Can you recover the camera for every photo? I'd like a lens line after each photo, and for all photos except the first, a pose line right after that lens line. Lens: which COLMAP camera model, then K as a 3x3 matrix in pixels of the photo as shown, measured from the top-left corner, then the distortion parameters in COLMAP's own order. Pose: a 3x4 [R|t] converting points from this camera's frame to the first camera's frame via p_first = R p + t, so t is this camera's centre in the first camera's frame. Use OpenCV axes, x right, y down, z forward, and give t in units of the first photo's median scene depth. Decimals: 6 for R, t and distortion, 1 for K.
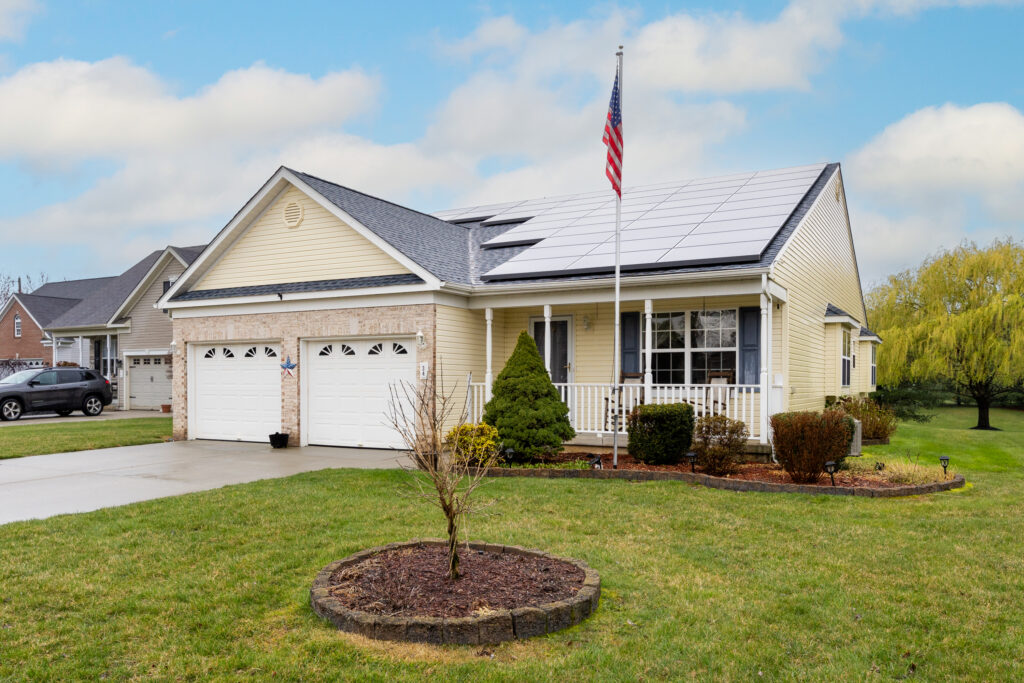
lens RADIAL K [[569.7, 0, 510.6], [0, 569.7, 335.2], [0, 0, 1]] dist [-0.012113, -0.002359]
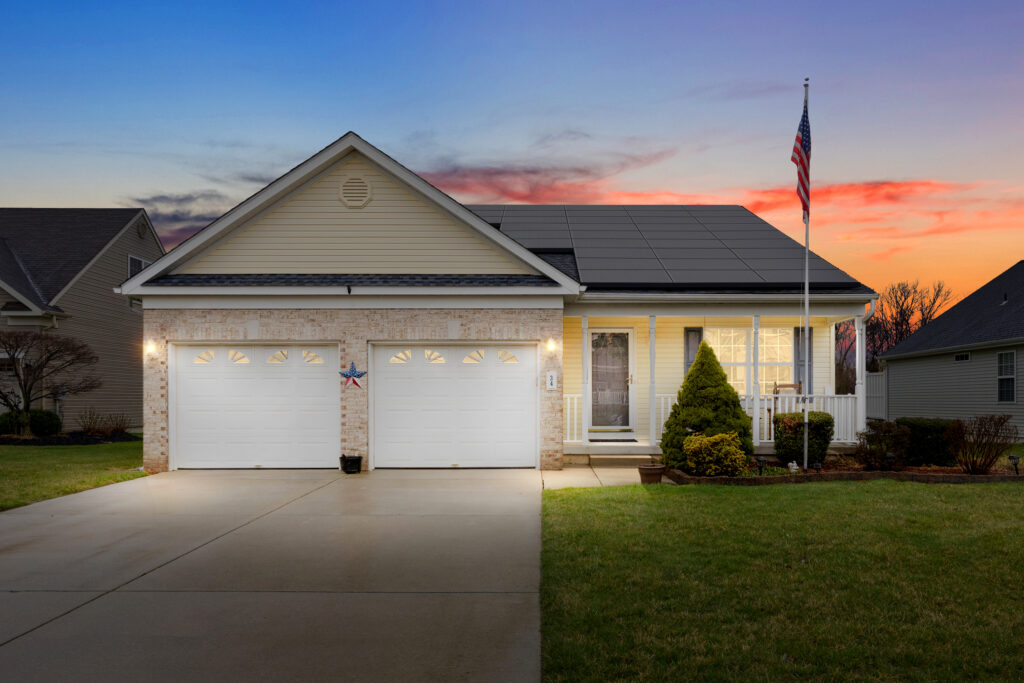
lens RADIAL K [[569.7, 0, 510.9], [0, 569.7, 350.3], [0, 0, 1]] dist [-0.012113, -0.002359]
pose [[0.927789, 0.028066, 0.372048, -0.489743], [-0.028257, 0.999588, -0.004942, 0.017303], [-0.372034, -0.005928, 0.928200, 0.147292]]
